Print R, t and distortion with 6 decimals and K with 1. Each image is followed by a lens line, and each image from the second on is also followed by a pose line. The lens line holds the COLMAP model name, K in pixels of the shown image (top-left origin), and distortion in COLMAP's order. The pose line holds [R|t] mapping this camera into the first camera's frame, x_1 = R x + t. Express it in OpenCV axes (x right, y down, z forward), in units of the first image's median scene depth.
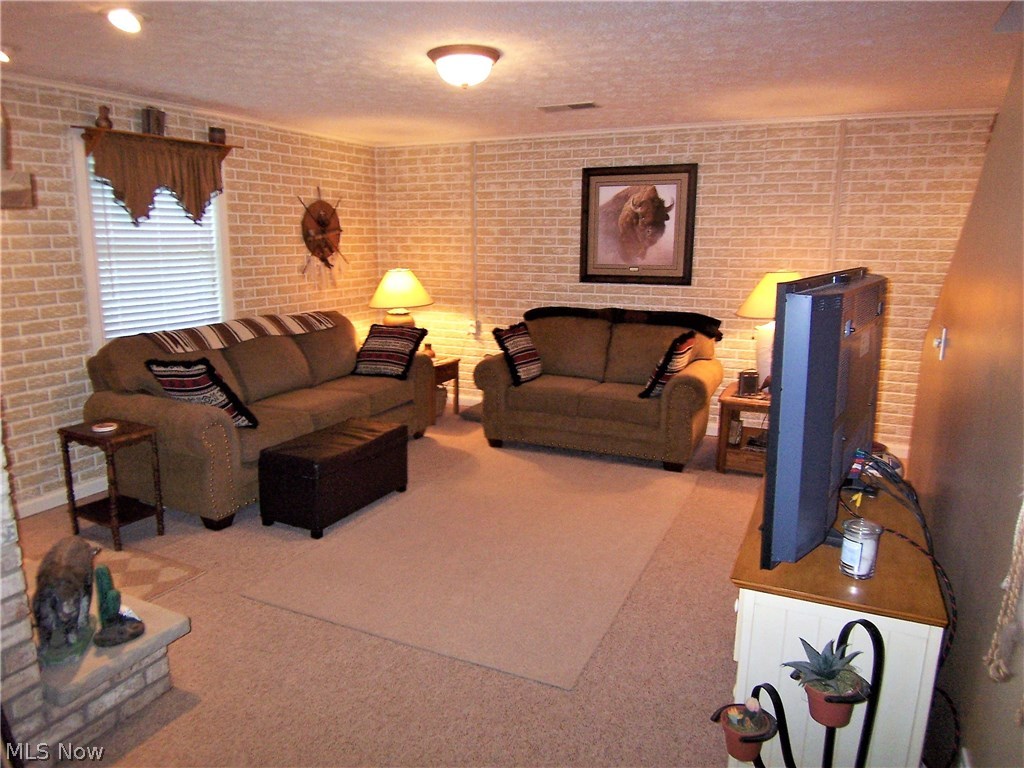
lens RADIAL K [[689.7, 0, 499.0], [0, 689.7, 385.1], [0, 0, 1]] dist [-0.020846, -0.034549]
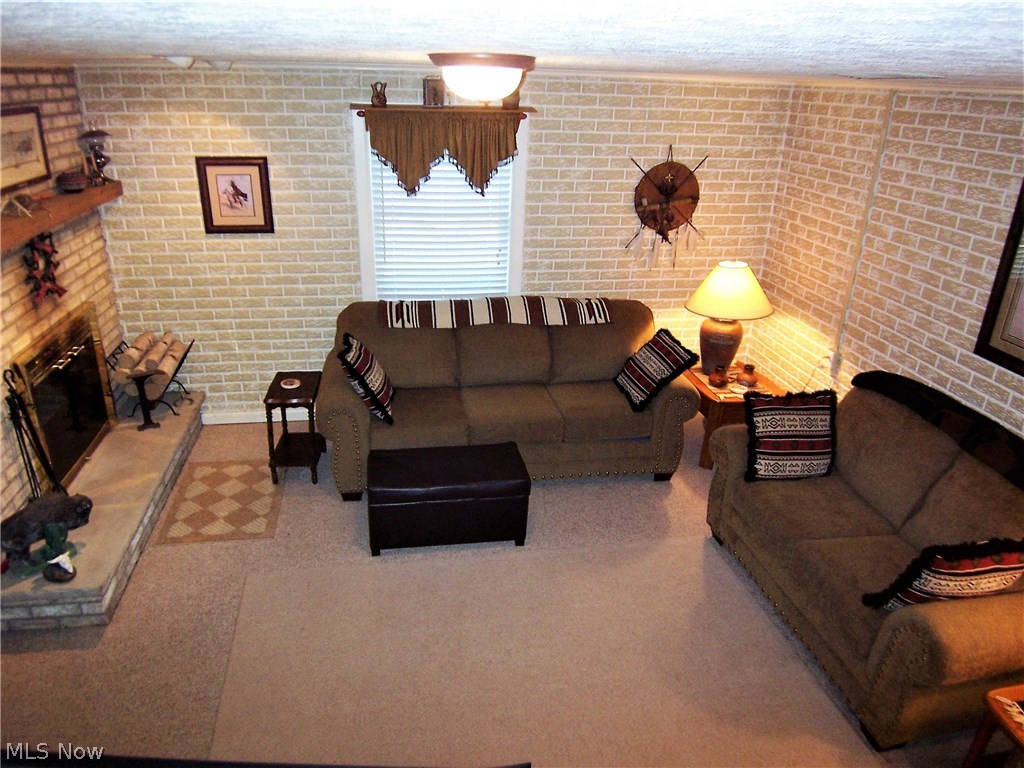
lens RADIAL K [[684.0, 0, 507.2], [0, 684.0, 380.7], [0, 0, 1]] dist [0.002777, -0.074463]
pose [[0.581920, 0.334305, -0.741356, 0.358500], [-0.194042, 0.942349, 0.272629, -0.232320], [0.789757, -0.014794, 0.613241, 0.383813]]
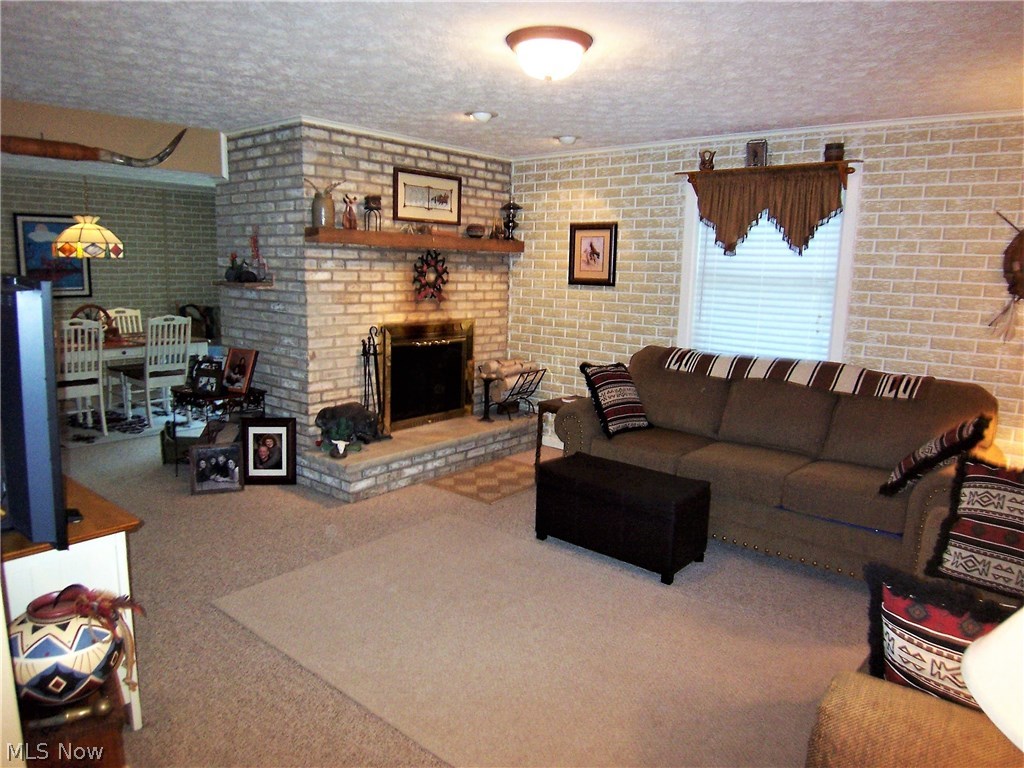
lens RADIAL K [[689.7, 0, 499.0], [0, 689.7, 385.1], [0, 0, 1]] dist [-0.020846, -0.034549]
pose [[-0.243764, 0.161082, -0.956364, 0.521628], [-0.221118, 0.950907, 0.216523, -0.158859], [0.944291, 0.264250, -0.196179, 0.762900]]
